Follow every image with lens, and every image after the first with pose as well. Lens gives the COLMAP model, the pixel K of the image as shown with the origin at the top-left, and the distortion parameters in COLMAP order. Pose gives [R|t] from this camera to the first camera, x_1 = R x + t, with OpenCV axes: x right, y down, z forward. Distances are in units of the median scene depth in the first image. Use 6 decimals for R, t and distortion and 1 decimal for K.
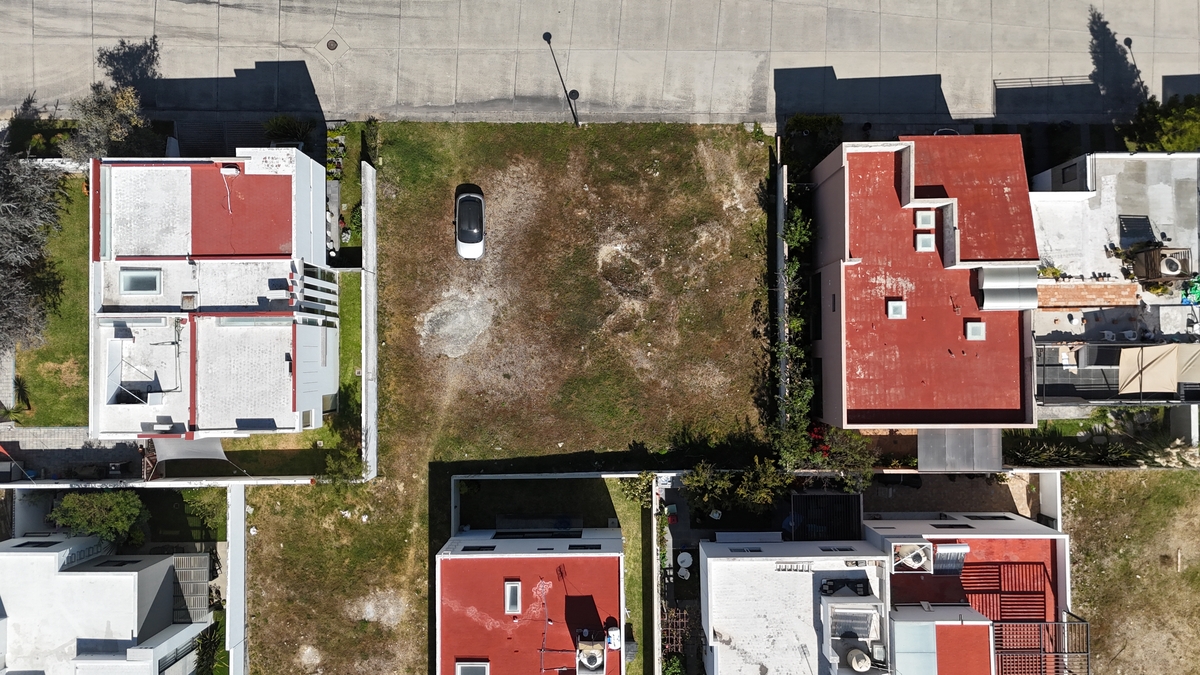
lens RADIAL K [[878.9, 0, 600.0], [0, 878.9, 337.5], [0, 0, 1]] dist [0.094201, -0.115096]
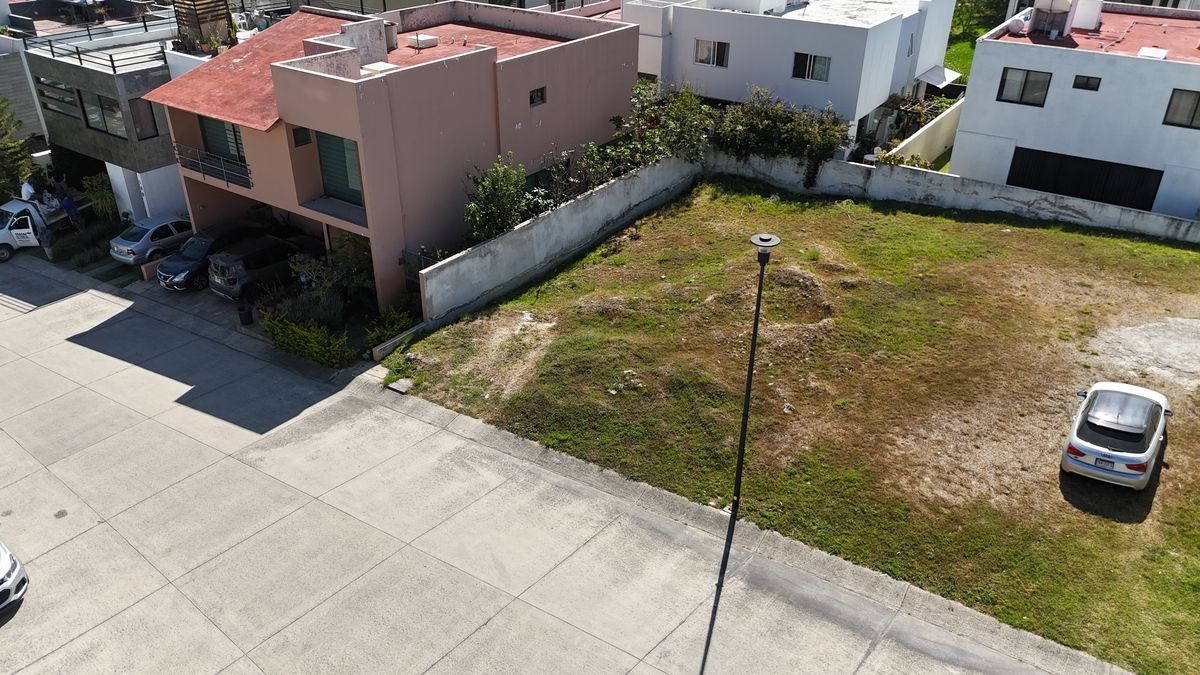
lens RADIAL K [[878.9, 0, 600.0], [0, 878.9, 337.5], [0, 0, 1]] dist [0.094201, -0.115096]
pose [[-0.818412, -0.286683, 0.498011, -0.140790], [0.574207, -0.374694, 0.727936, -0.510423], [-0.022085, 0.881713, 0.471269, 0.764914]]
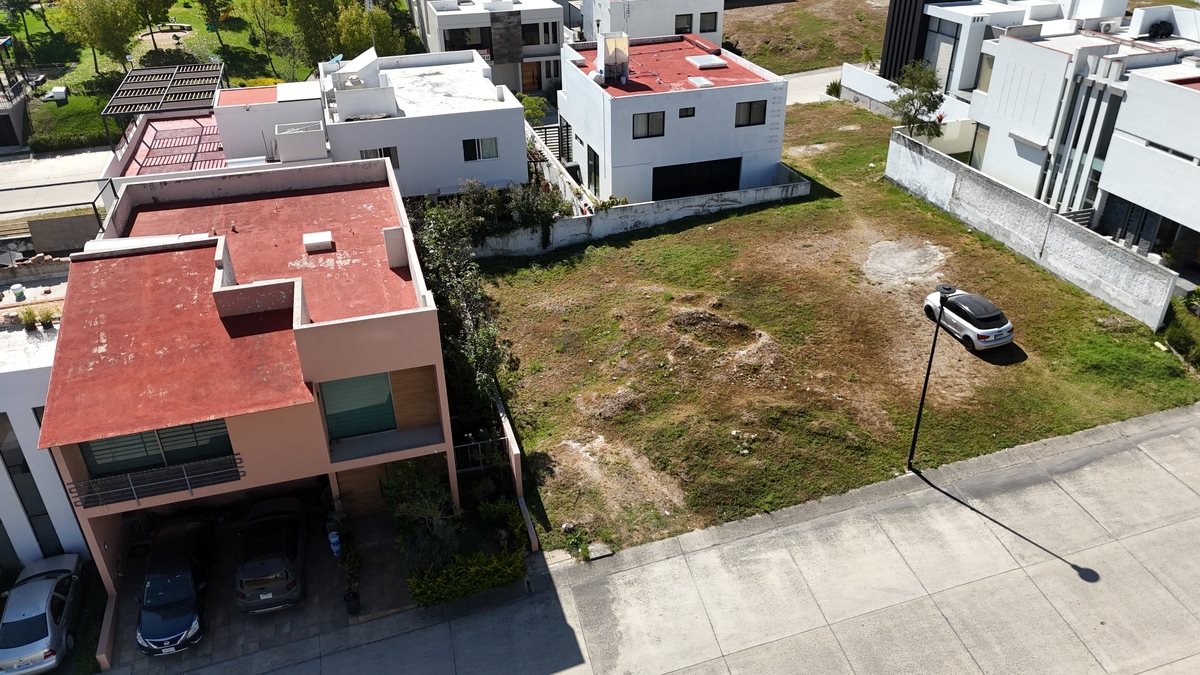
lens RADIAL K [[878.9, 0, 600.0], [0, 878.9, 337.5], [0, 0, 1]] dist [0.094201, -0.115096]
pose [[-0.960954, 0.154118, -0.229814, 0.263806], [-0.275492, -0.455108, 0.846747, -0.602590], [0.025909, 0.876997, 0.479797, 0.669755]]
